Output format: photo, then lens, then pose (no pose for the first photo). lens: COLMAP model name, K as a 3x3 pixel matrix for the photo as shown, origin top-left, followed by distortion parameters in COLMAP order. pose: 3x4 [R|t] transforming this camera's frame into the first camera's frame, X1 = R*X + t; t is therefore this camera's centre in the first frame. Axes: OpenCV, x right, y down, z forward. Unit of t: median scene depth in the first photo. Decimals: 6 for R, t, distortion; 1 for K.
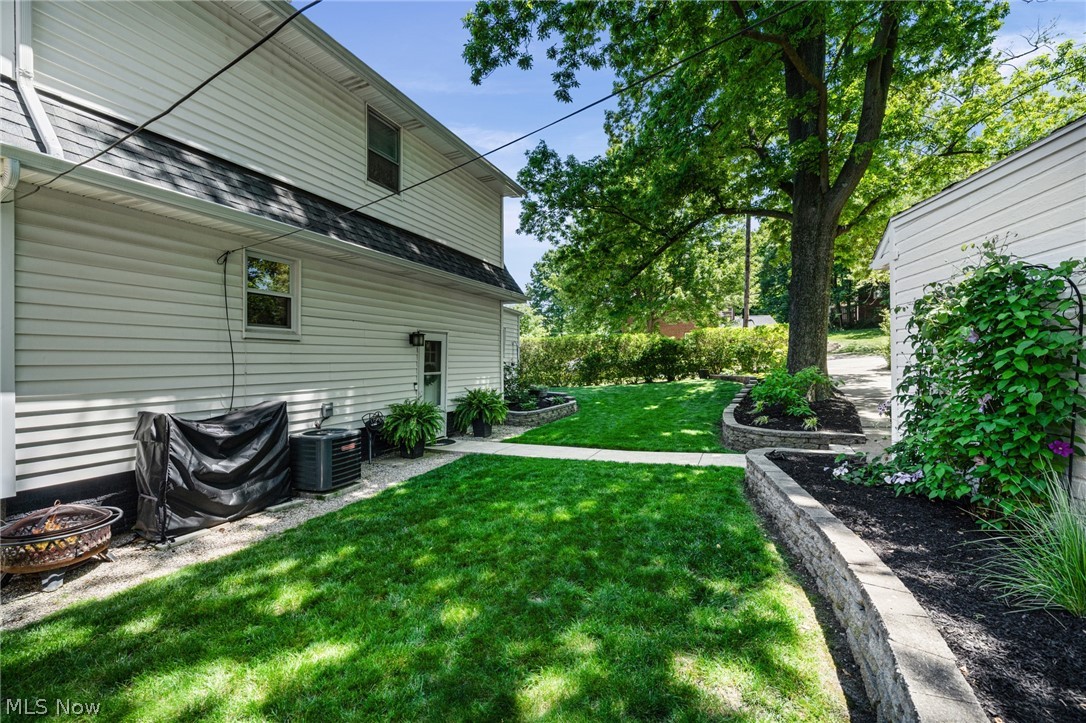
lens RADIAL K [[458.6, 0, 543.2], [0, 458.6, 356.1], [0, 0, 1]] dist [-0.001520, -0.000296]
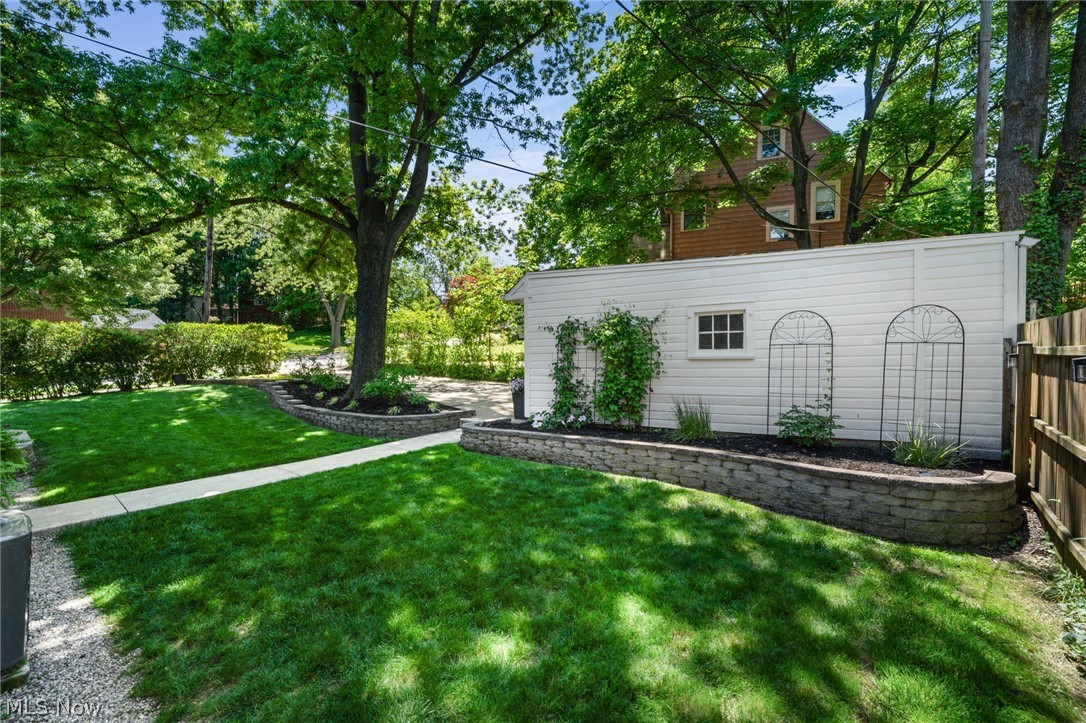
lens RADIAL K [[434.5, 0, 539.1], [0, 434.5, 348.3], [0, 0, 1]] dist [0.000180, -0.000181]
pose [[0.338426, 0.000713, 0.940993, -0.829093], [0.008137, 0.999960, -0.003684, -0.014211], [-0.940958, 0.008904, 0.338407, 0.429727]]
